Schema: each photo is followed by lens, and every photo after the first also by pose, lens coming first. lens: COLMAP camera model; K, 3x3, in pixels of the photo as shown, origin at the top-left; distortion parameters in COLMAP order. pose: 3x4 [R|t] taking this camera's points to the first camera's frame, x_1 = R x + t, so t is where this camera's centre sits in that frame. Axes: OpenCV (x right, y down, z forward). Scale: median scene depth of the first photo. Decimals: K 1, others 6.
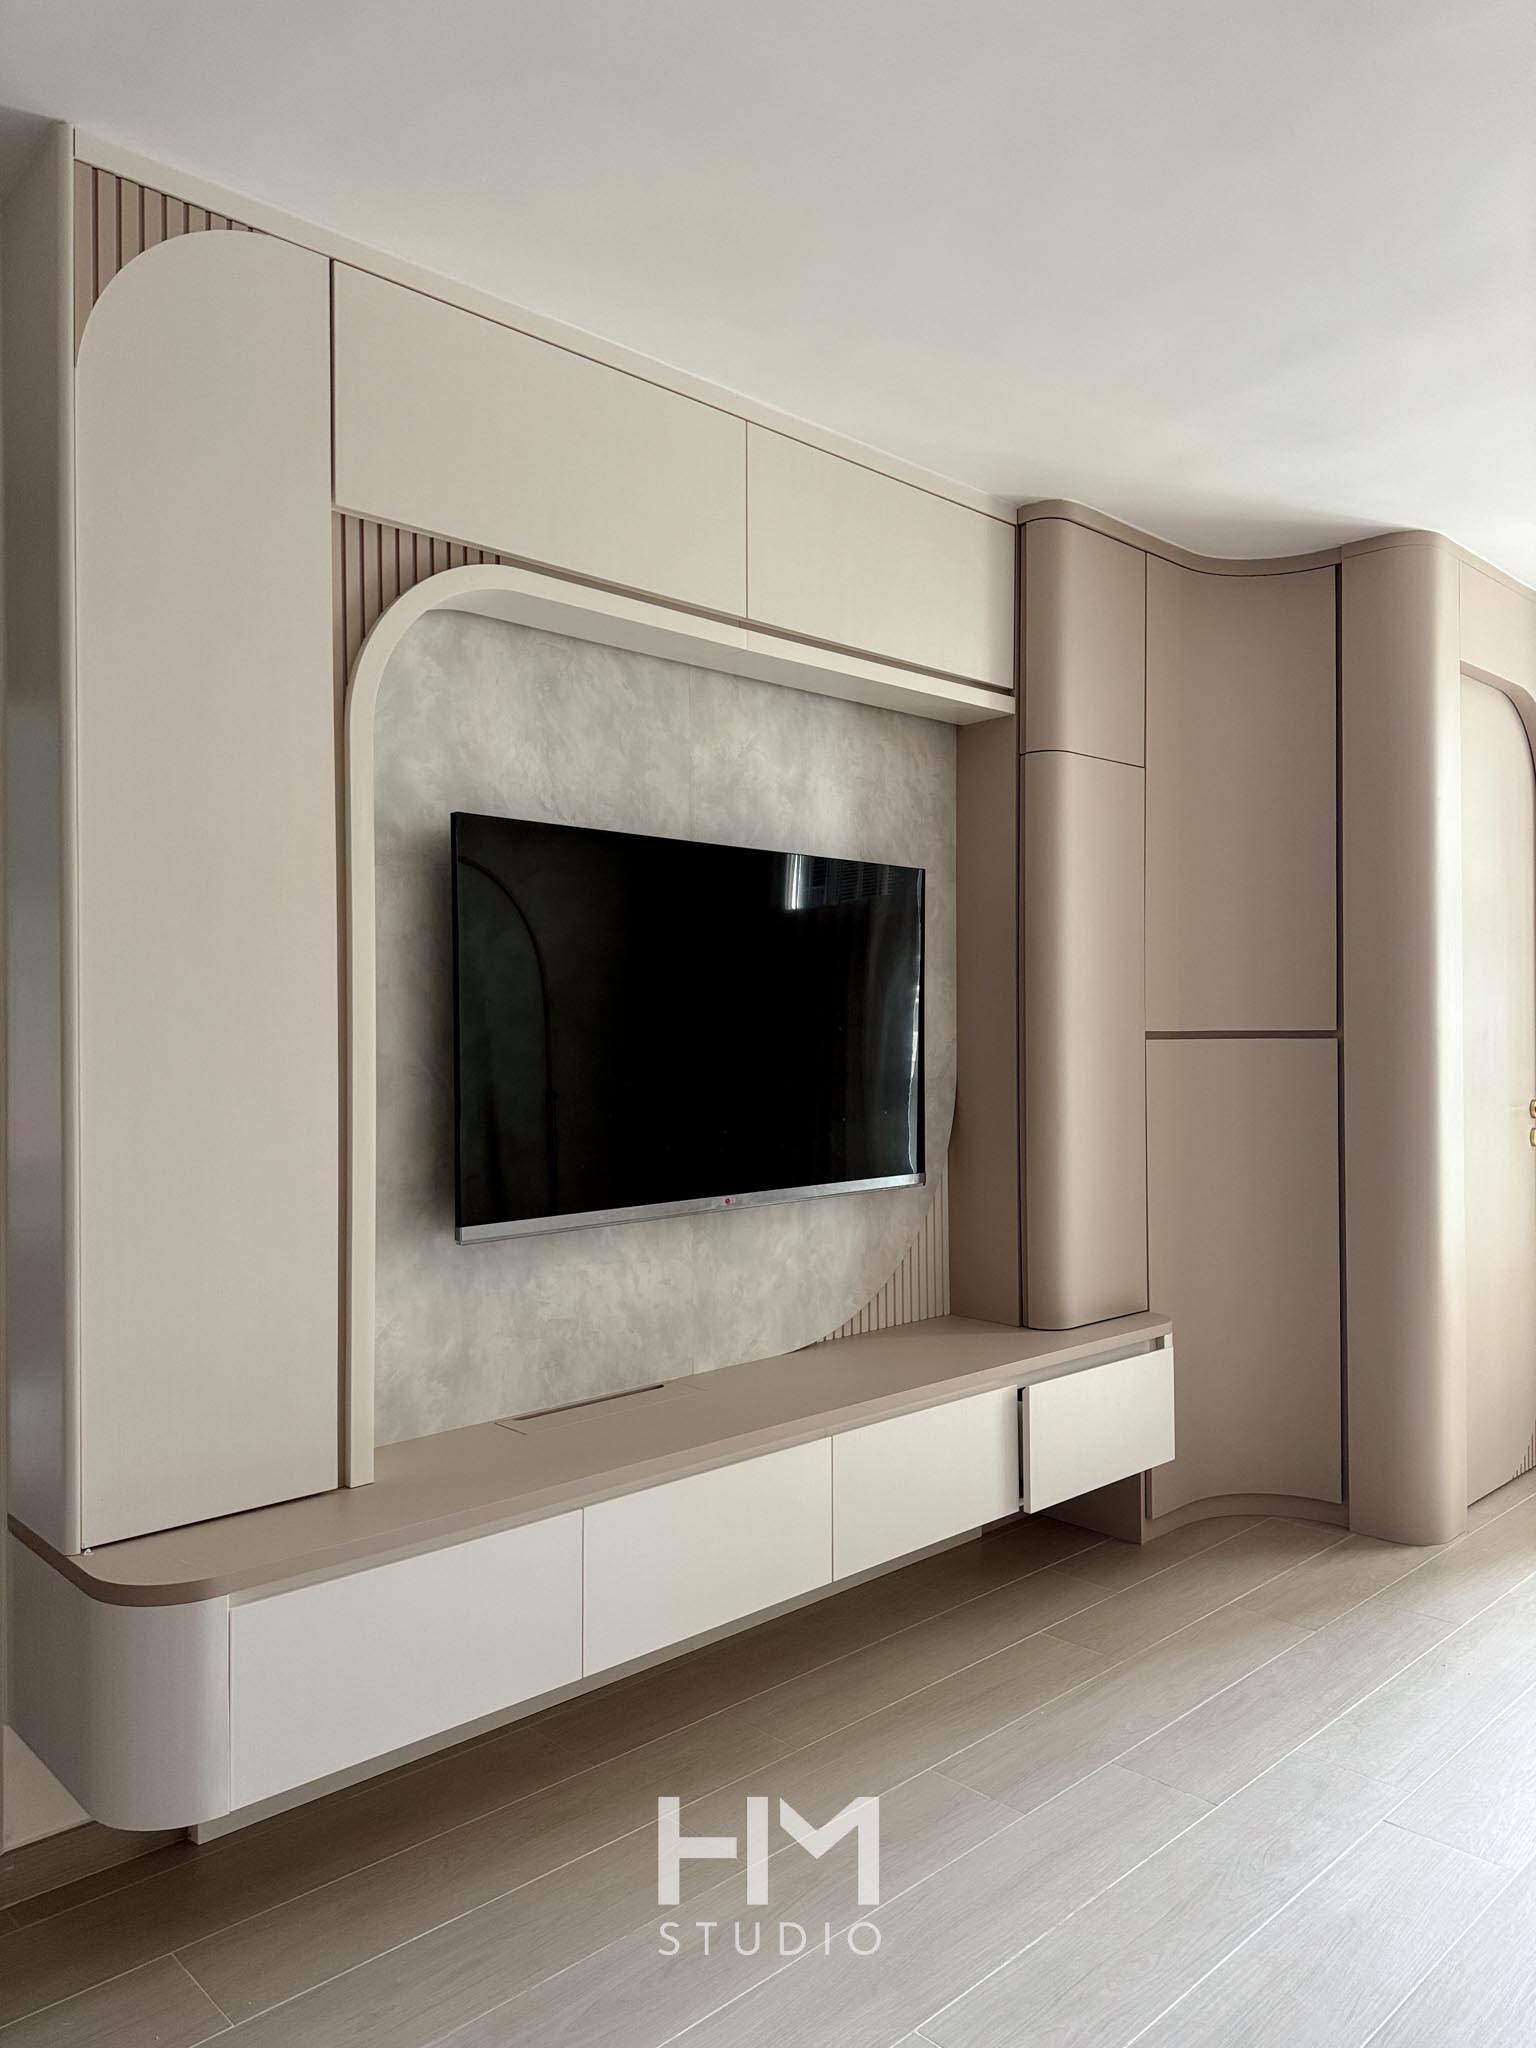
lens RADIAL K [[1412.6, 0, 768.0], [0, 1412.6, 1024.0], [0, 0, 1]] dist [0.062270, -0.135571]
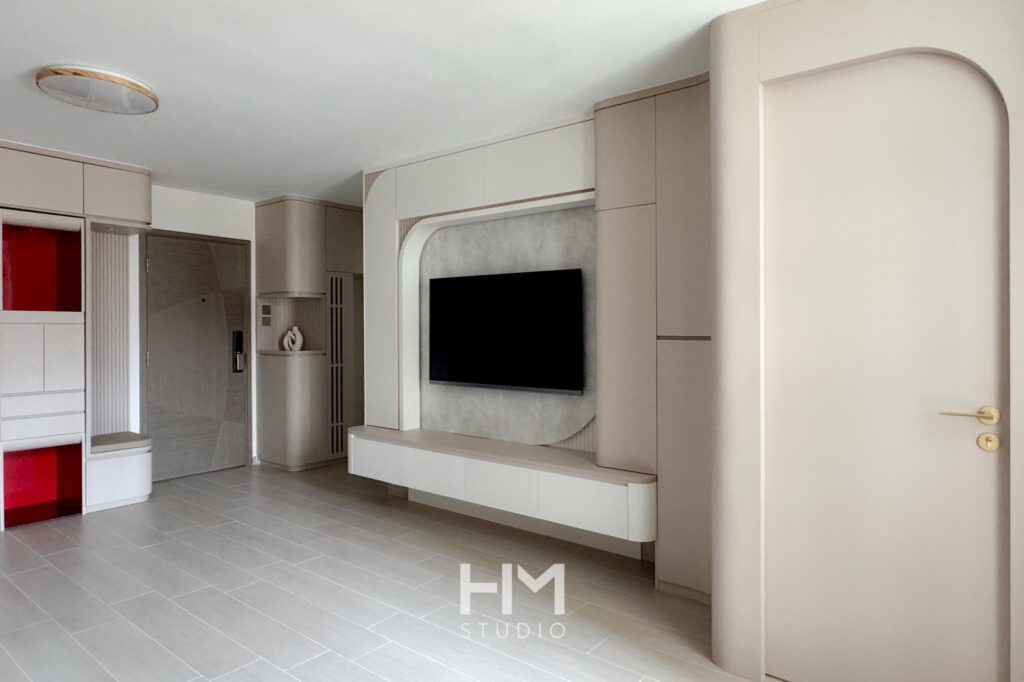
lens RADIAL K [[605.4, 0, 512.4], [0, 605.4, 330.2], [0, 0, 1]] dist [-0.092018, -0.000080]
pose [[0.134913, 0.006651, -0.990835, 1.297023], [0.004644, 0.999962, 0.007345, -0.010960], [0.990846, -0.005593, 0.134878, 0.837671]]
